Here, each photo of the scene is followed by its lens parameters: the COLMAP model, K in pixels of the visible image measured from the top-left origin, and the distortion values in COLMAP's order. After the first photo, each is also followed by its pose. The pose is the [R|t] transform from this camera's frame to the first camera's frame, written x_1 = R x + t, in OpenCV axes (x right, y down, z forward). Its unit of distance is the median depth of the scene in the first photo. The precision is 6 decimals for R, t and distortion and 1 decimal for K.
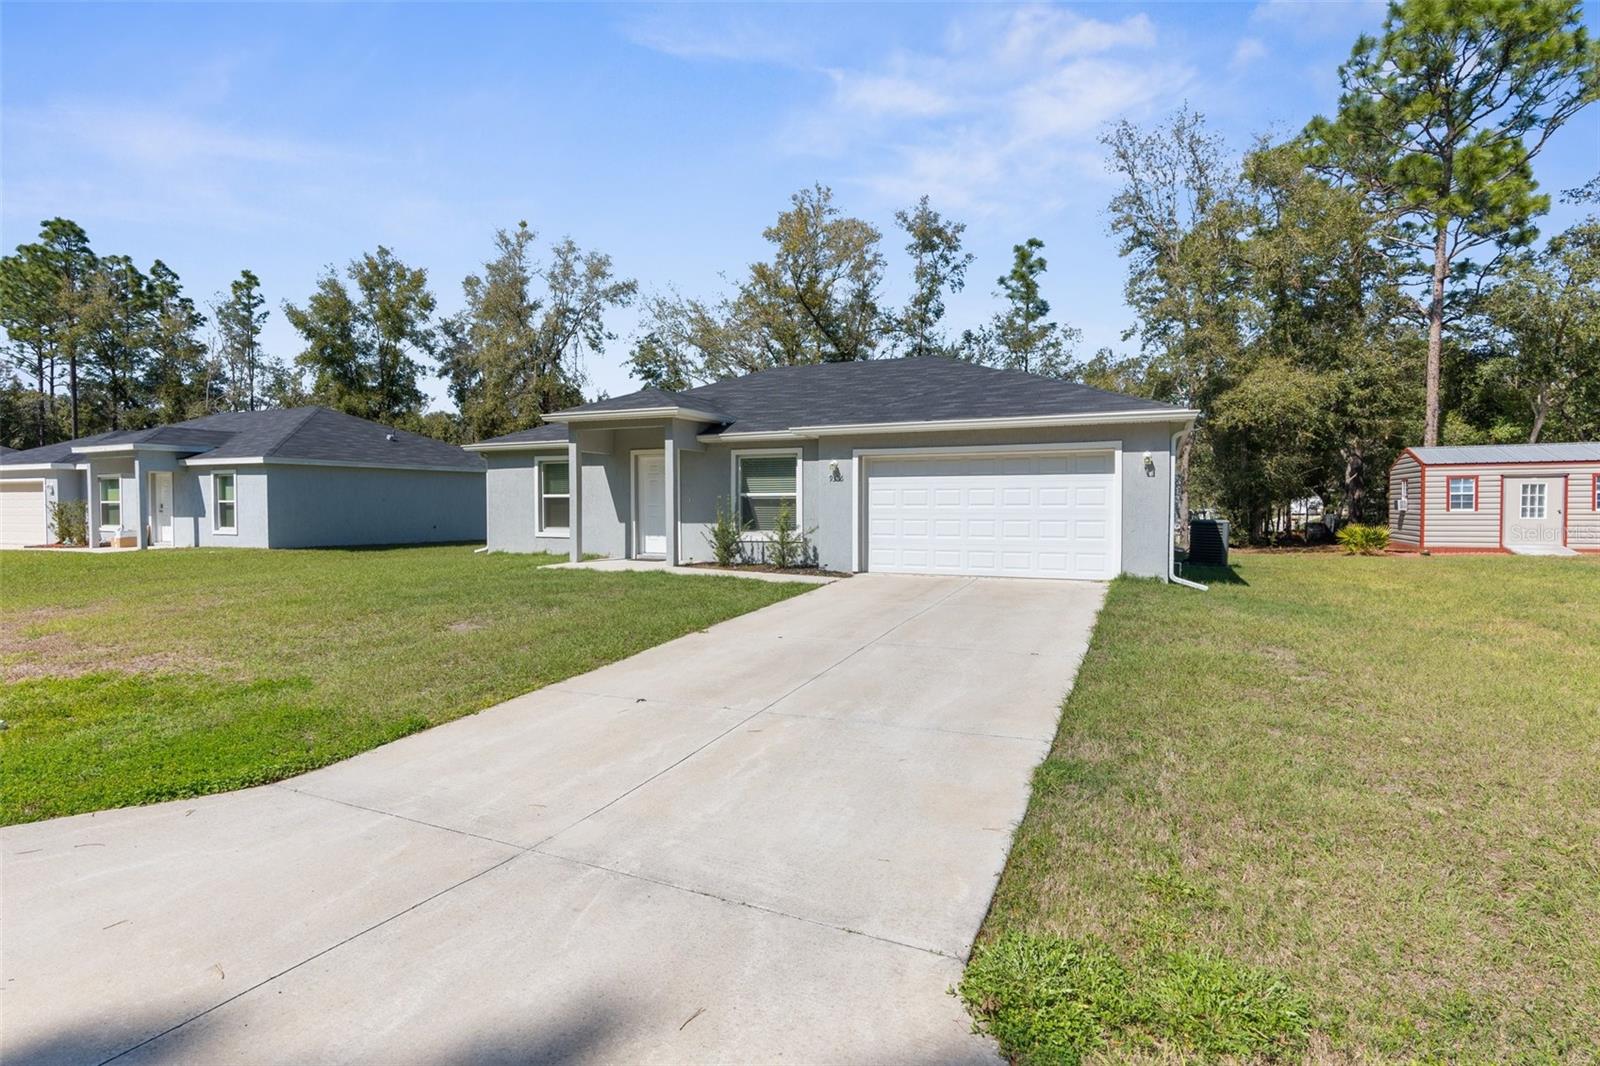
lens RADIAL K [[797.8, 0, 794.3], [0, 797.8, 529.4], [0, 0, 1]] dist [-0.004814, 0.000615]
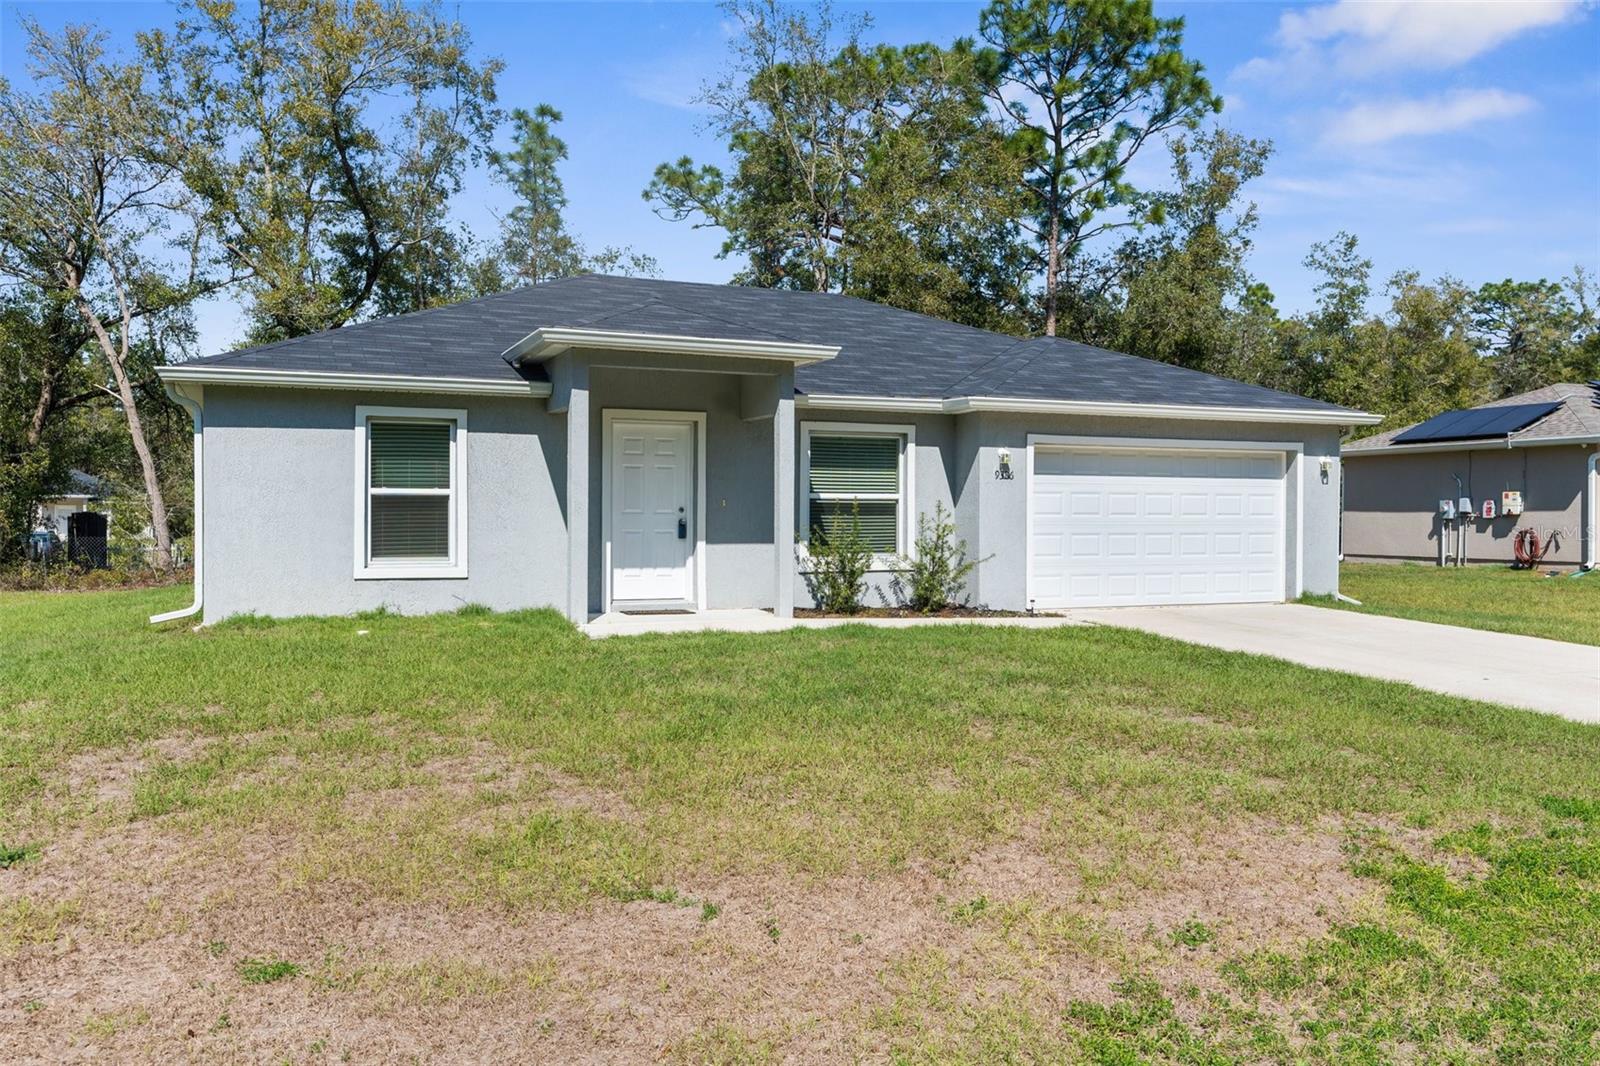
lens RADIAL K [[1272.5, 0, 799.4], [0, 1272.5, 535.3], [0, 0, 1]] dist [0.006051, -0.001255]
pose [[0.679675, -0.008828, 0.733460, -0.691484], [0.018346, 0.999819, -0.004967, -0.007635], [-0.733283, 0.016832, 0.679715, 0.305129]]
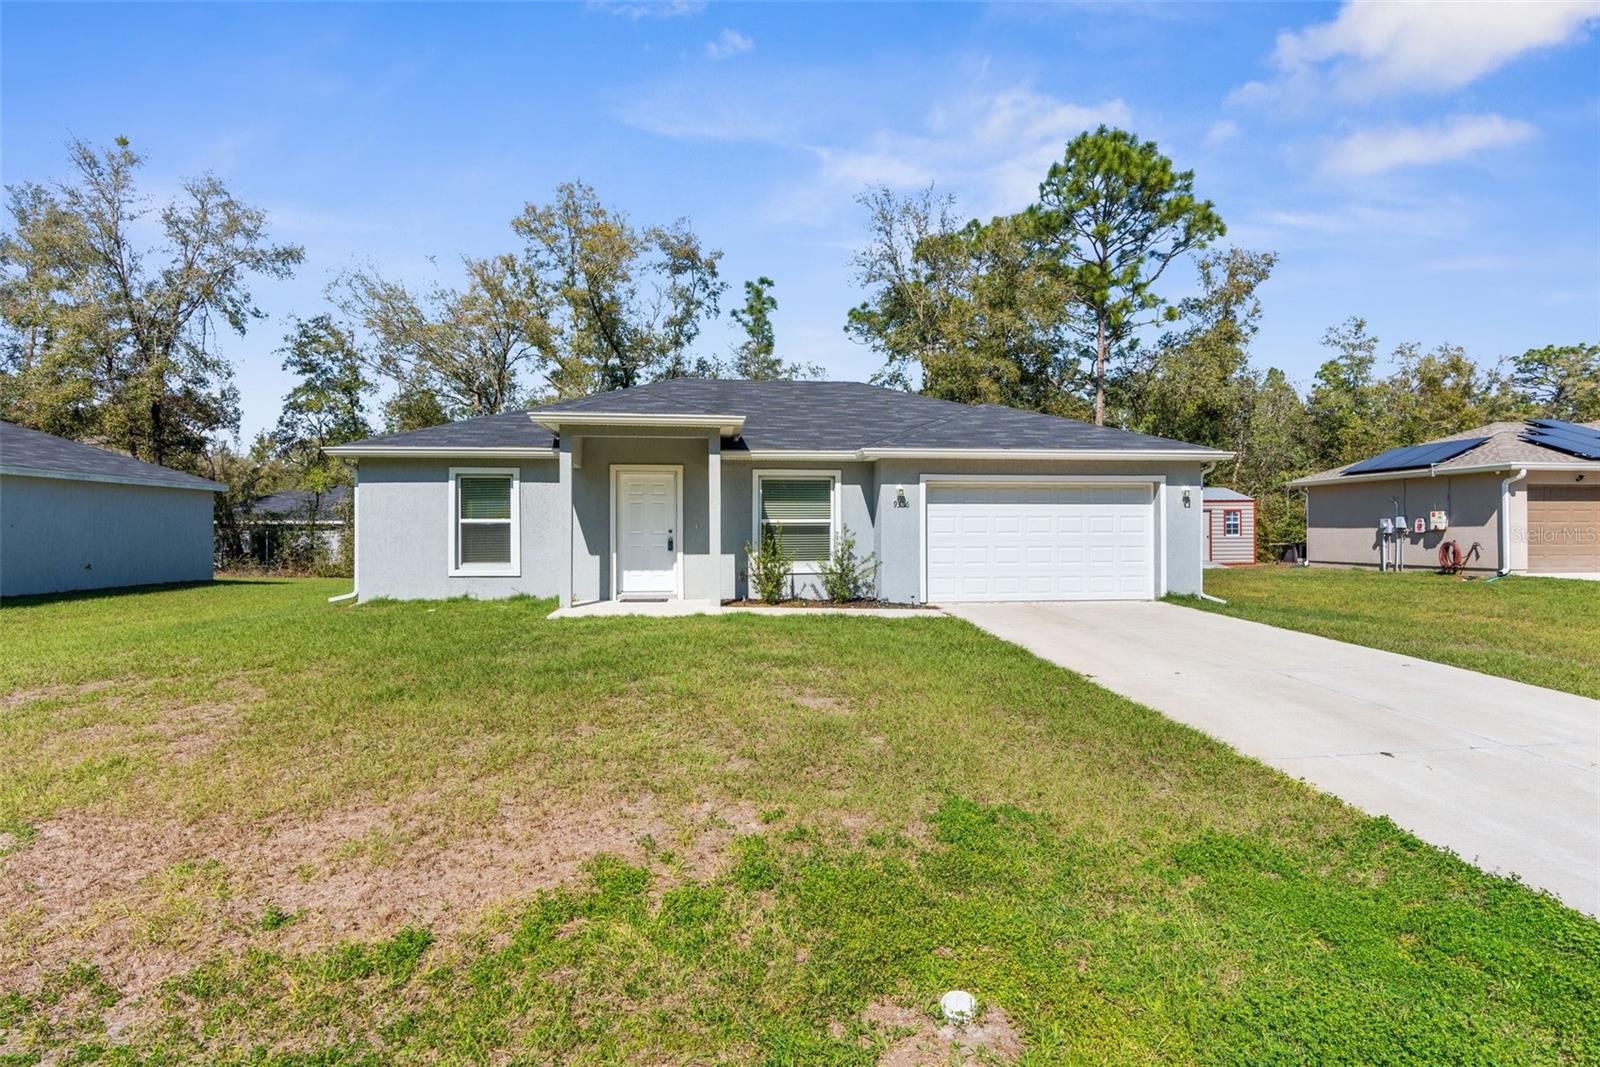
lens RADIAL K [[797.8, 0, 794.3], [0, 797.8, 529.9], [0, 0, 1]] dist [-0.004814, 0.000615]
pose [[0.857526, 0.000024, 0.514440, -0.429525], [0.017492, 0.999420, -0.029204, -0.006622], [-0.514143, 0.034041, 0.857029, 0.203663]]
